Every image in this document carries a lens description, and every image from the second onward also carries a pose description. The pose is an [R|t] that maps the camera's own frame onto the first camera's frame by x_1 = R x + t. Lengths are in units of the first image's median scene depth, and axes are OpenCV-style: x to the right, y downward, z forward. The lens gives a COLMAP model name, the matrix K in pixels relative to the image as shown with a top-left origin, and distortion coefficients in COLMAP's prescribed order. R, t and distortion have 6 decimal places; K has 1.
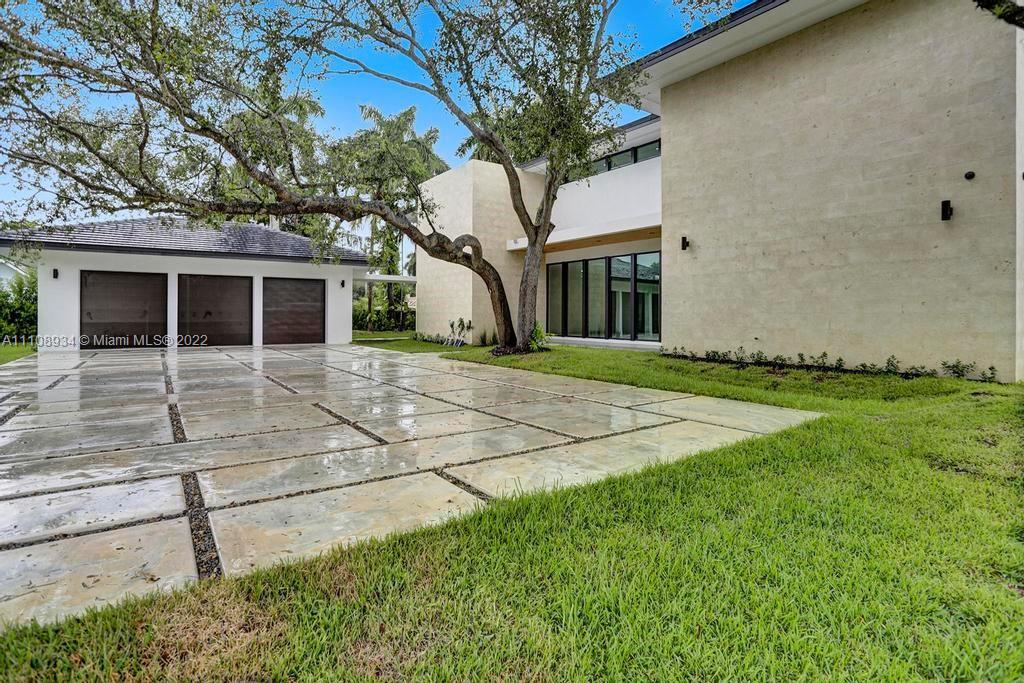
lens RADIAL K [[515.3, 0, 502.8], [0, 515.3, 317.4], [0, 0, 1]] dist [-0.079905, 0.034635]
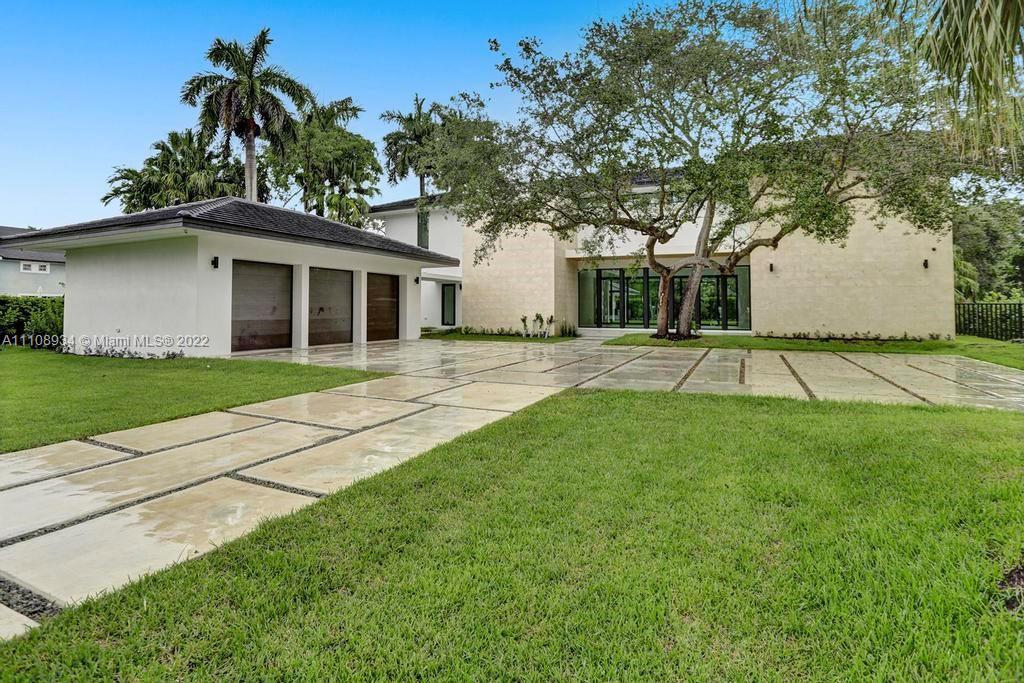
lens RADIAL K [[520.8, 0, 510.5], [0, 520.8, 302.2], [0, 0, 1]] dist [-0.081712, 0.035576]
pose [[0.862805, 0.006843, 0.505490, -1.138281], [0.000788, 0.999889, -0.014880, -0.010369], [-0.505536, 0.013237, 0.862704, 0.014211]]
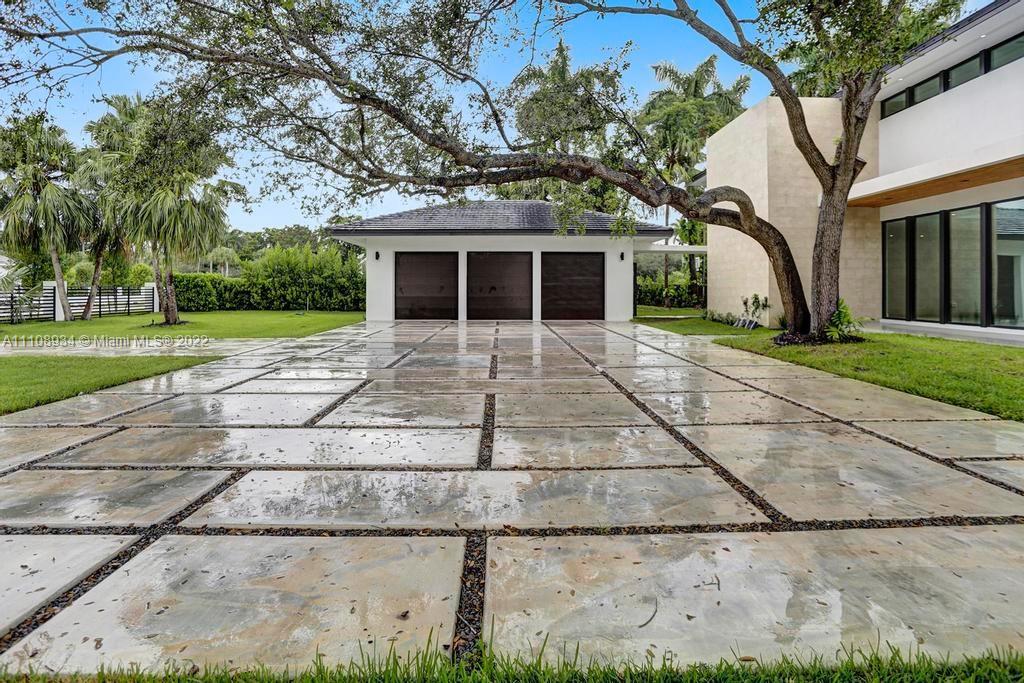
lens RADIAL K [[529.9, 0, 502.6], [0, 529.9, 289.9], [0, 0, 1]] dist [-0.087895, 0.038603]
pose [[0.825537, 0.000195, -0.564348, 0.081895], [-0.002244, 0.999993, -0.002938, -0.002982], [0.564343, 0.003692, 0.825532, 0.146598]]
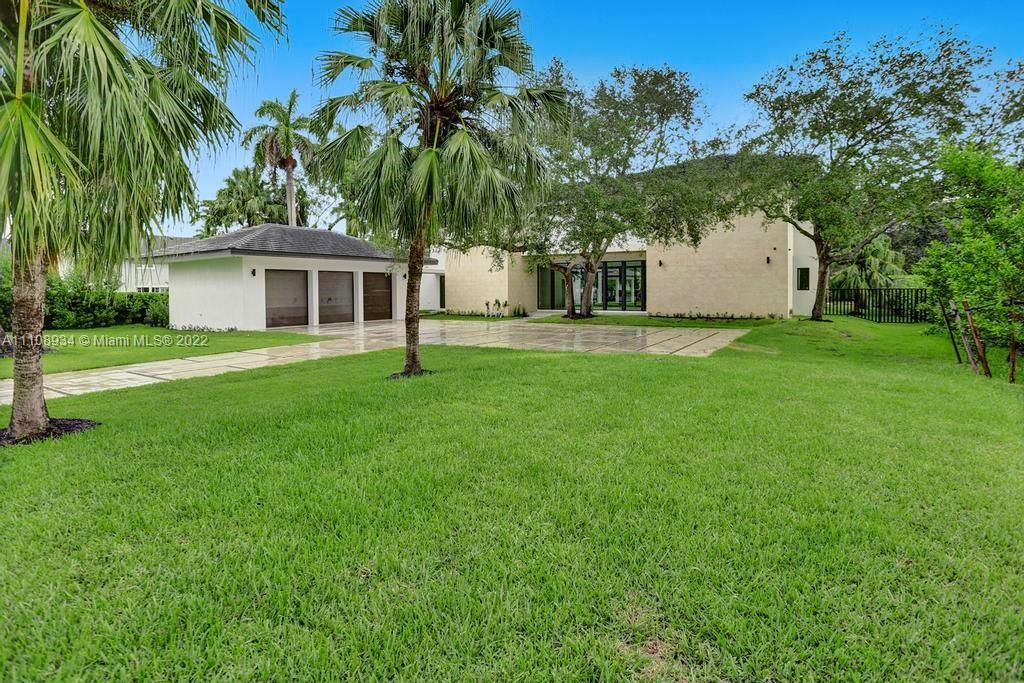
lens RADIAL K [[516.7, 0, 513.6], [0, 516.7, 314.3], [0, 0, 1]] dist [-0.089603, 0.033939]
pose [[0.917543, -0.028683, 0.396601, -1.009194], [0.012341, 0.998969, 0.043698, -0.032129], [-0.397445, -0.035201, 0.916951, -0.687287]]
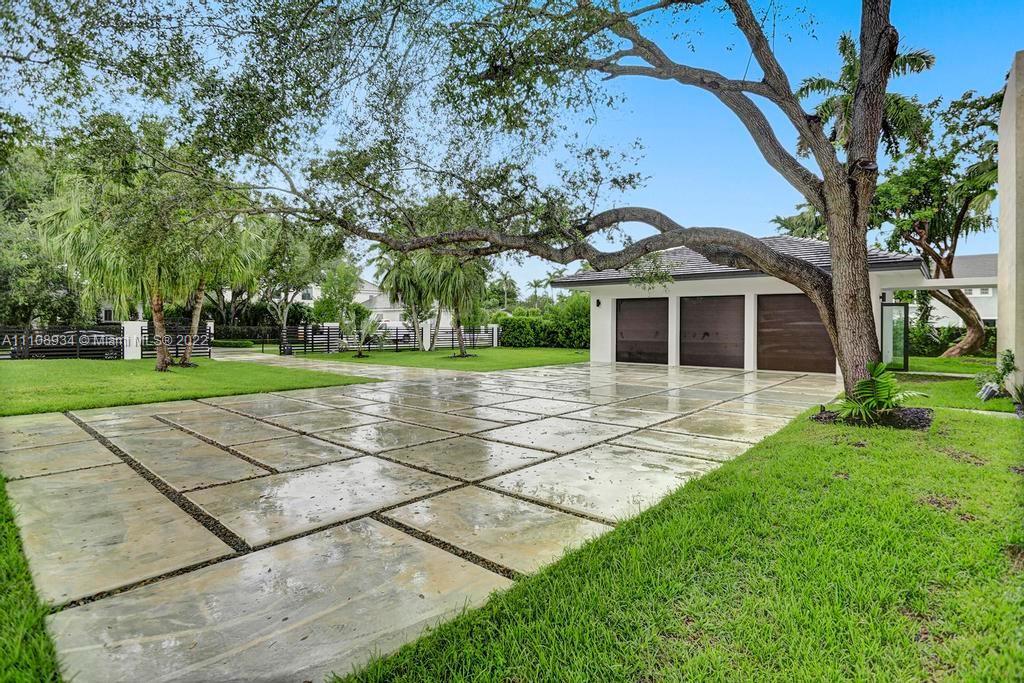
lens RADIAL K [[520.8, 0, 510.5], [0, 520.8, 302.2], [0, 0, 1]] dist [-0.081712, 0.035576]
pose [[0.237833, -0.041117, -0.970435, 0.489869], [-0.010958, 0.998926, -0.045010, -0.031880], [0.971244, 0.021339, 0.237127, 0.551773]]
